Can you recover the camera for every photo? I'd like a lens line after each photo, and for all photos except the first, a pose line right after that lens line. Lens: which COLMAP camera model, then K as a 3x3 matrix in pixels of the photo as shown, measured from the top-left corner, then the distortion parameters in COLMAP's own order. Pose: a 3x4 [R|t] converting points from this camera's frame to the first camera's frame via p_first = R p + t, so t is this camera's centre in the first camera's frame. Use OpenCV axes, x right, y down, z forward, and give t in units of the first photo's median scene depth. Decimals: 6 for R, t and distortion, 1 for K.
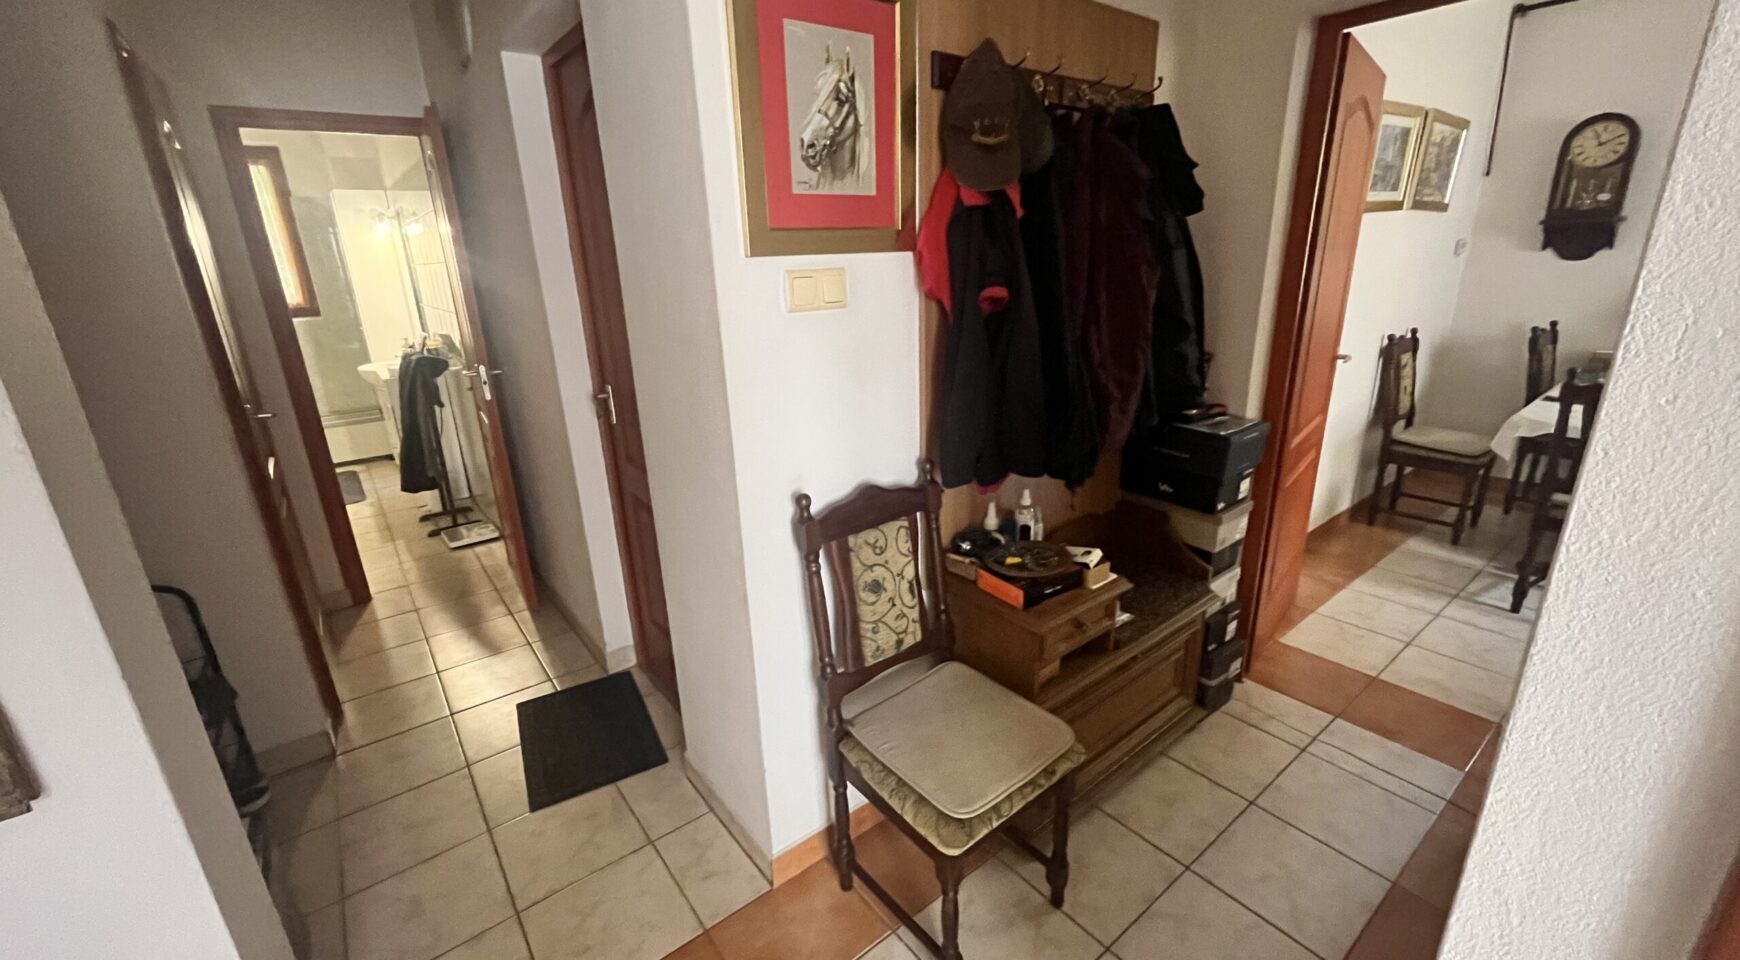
lens RADIAL K [[700.6, 0, 866.6], [0, 700.6, 479.5], [0, 0, 1]] dist [-0.001433, -0.001145]
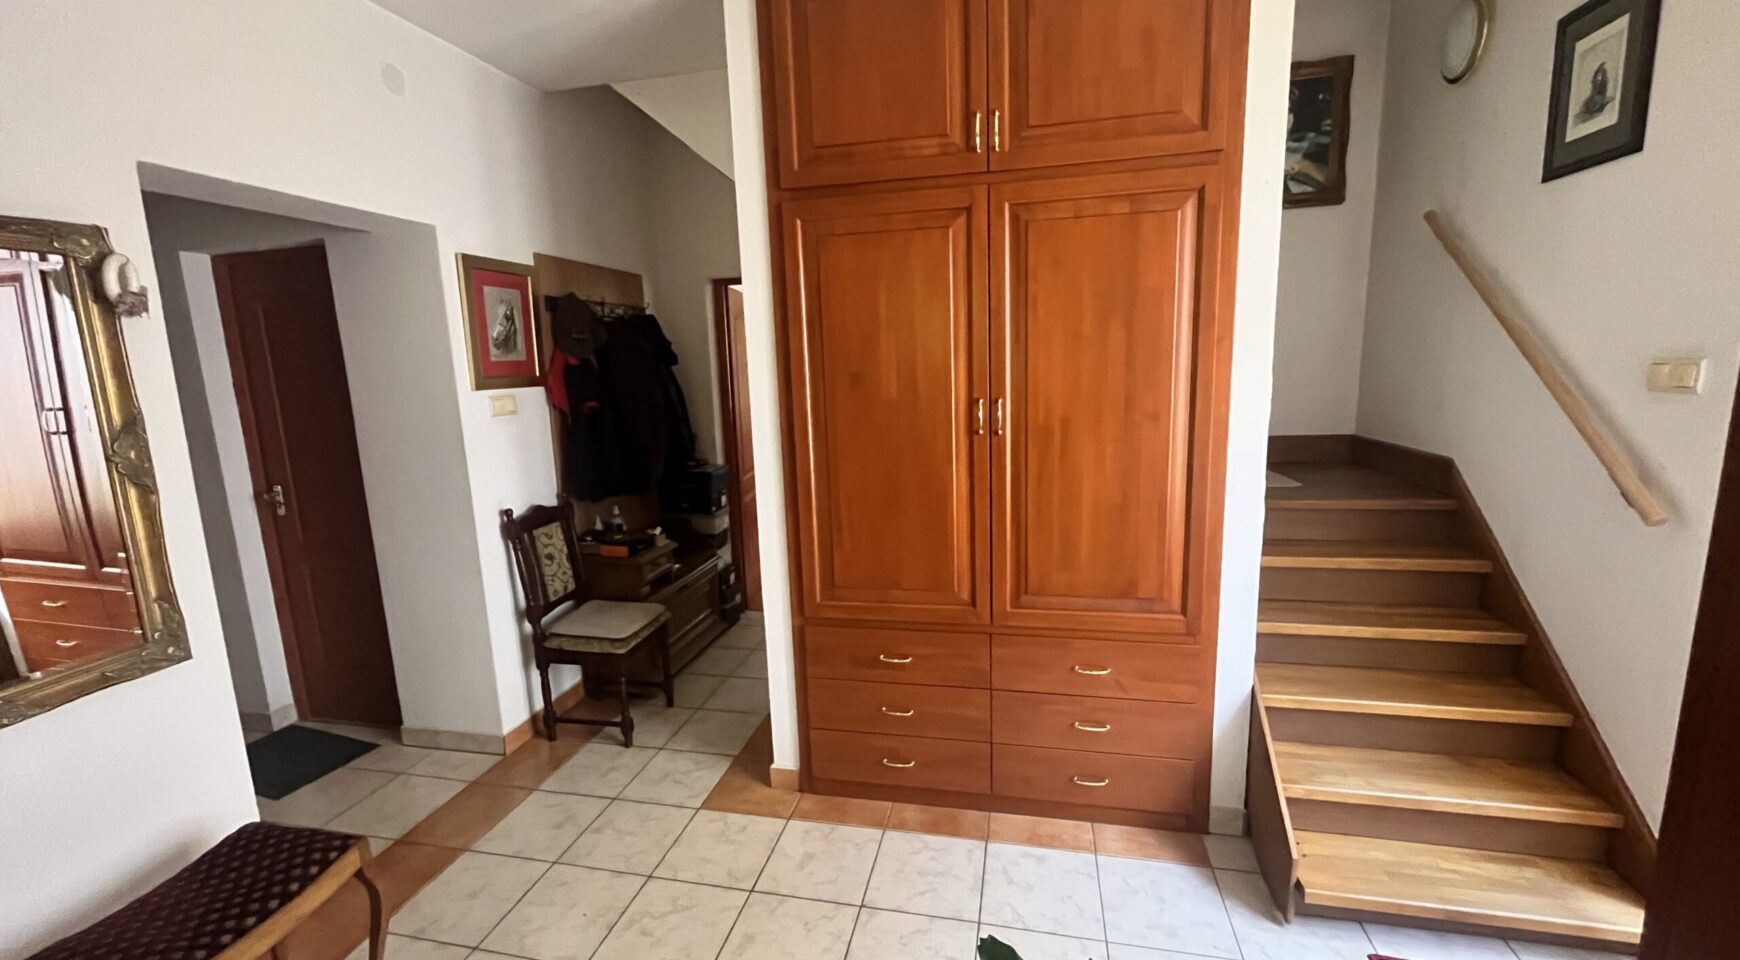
lens RADIAL K [[700.6, 0, 866.6], [0, 700.6, 479.5], [0, 0, 1]] dist [-0.001433, -0.001145]
pose [[0.776280, -0.101158, 0.622219, -0.465230], [0.202575, 0.974719, -0.094266, 0.292234], [-0.596953, 0.199223, 0.777147, -0.992365]]
